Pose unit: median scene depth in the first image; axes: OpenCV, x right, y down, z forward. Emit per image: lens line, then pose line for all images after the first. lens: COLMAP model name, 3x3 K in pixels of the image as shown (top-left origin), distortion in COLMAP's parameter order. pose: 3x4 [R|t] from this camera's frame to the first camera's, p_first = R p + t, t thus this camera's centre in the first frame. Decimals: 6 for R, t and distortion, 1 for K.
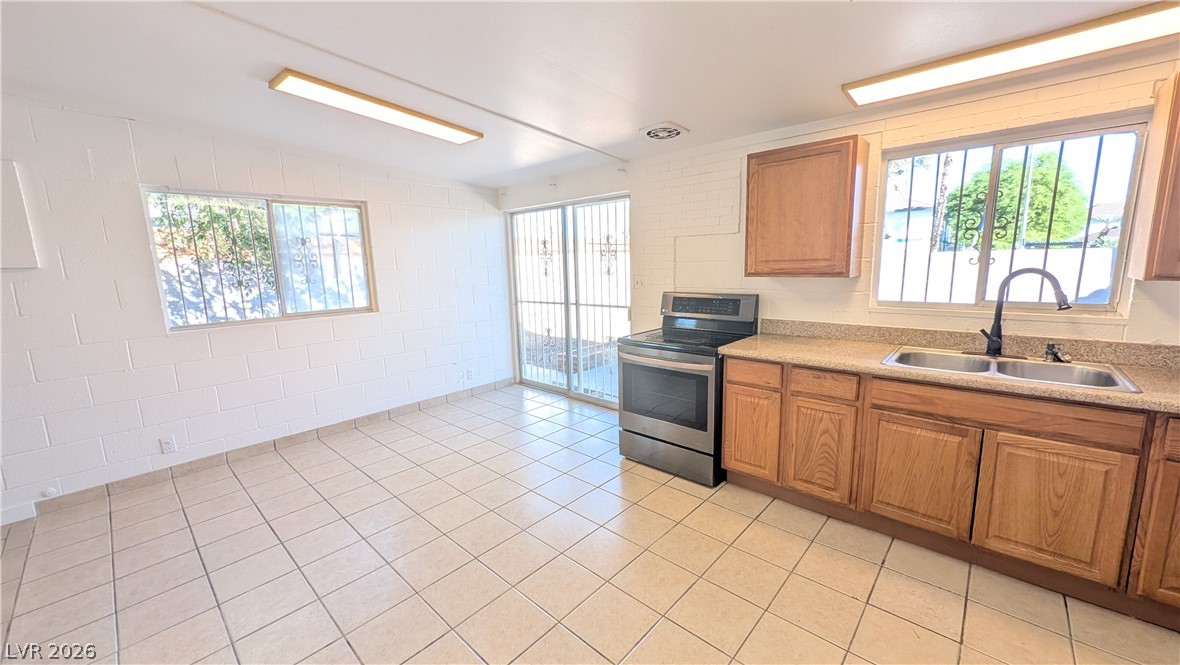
lens RADIAL K [[446.8, 0, 594.7], [0, 446.8, 331.7], [0, 0, 1]] dist [0.004903, -0.000450]
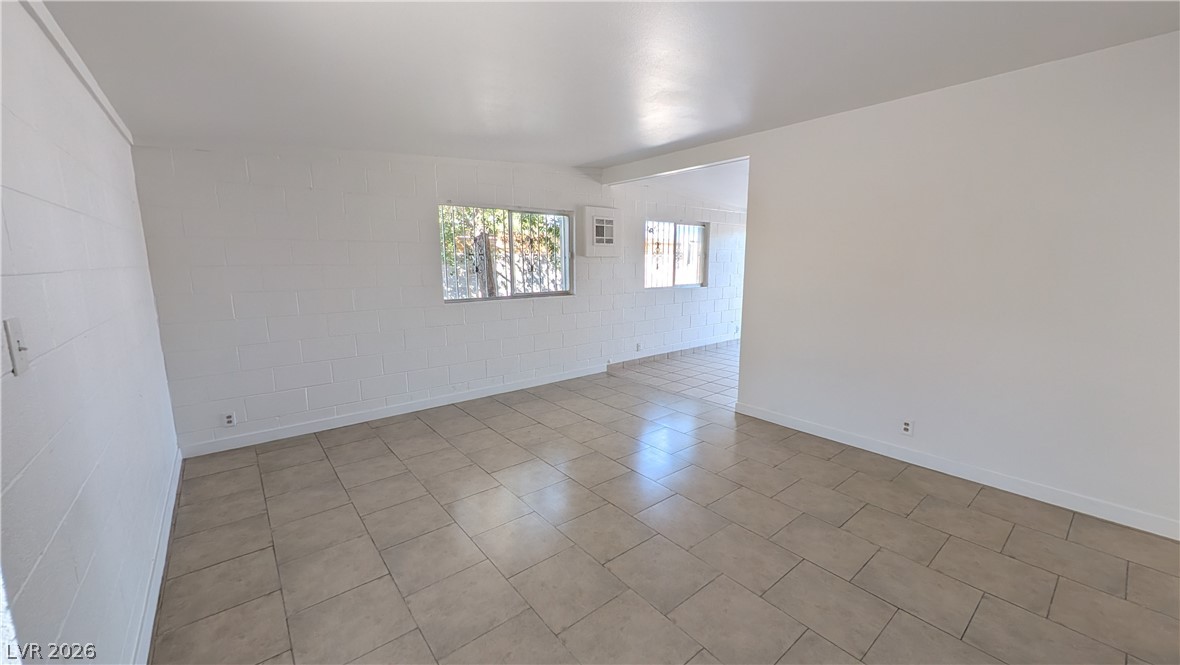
lens RADIAL K [[446.8, 0, 587.9], [0, 446.8, 309.9], [0, 0, 1]] dist [0.004903, -0.000450]
pose [[0.990032, 0.046099, -0.133086, -1.000987], [-0.051870, 0.997844, -0.040218, 0.196818], [0.130945, 0.046721, 0.990288, -1.069333]]
